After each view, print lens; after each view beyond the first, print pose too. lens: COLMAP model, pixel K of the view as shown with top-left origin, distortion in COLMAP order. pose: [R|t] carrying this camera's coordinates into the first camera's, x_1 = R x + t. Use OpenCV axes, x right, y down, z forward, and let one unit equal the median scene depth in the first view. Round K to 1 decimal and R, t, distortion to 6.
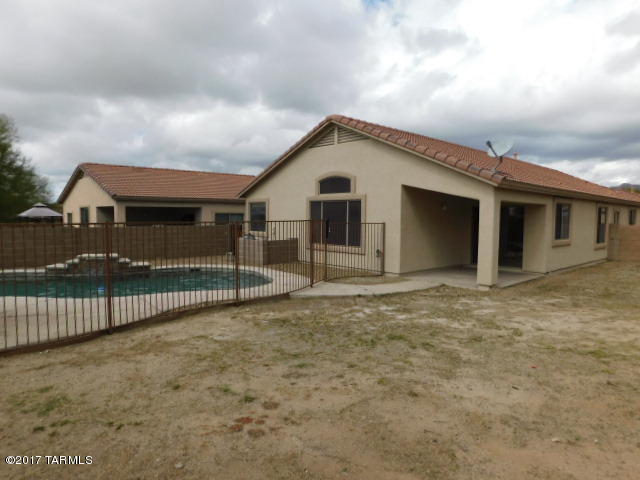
lens RADIAL K [[428.6, 0, 315.4], [0, 428.6, 238.9], [0, 0, 1]] dist [-0.018947, 0.011246]
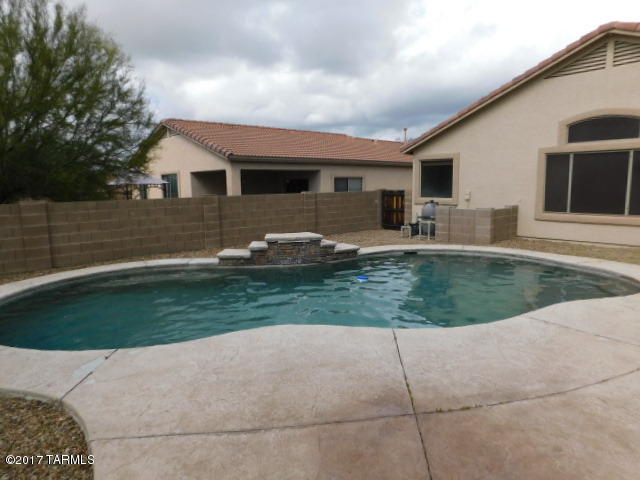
lens RADIAL K [[428.6, 0, 324.8], [0, 428.6, 240.6], [0, 0, 1]] dist [-0.018947, 0.011246]
pose [[0.999823, -0.018417, -0.003827, -0.297887], [0.018653, 0.997002, 0.075089, -0.002585], [0.002432, -0.075147, 0.997170, 0.213867]]
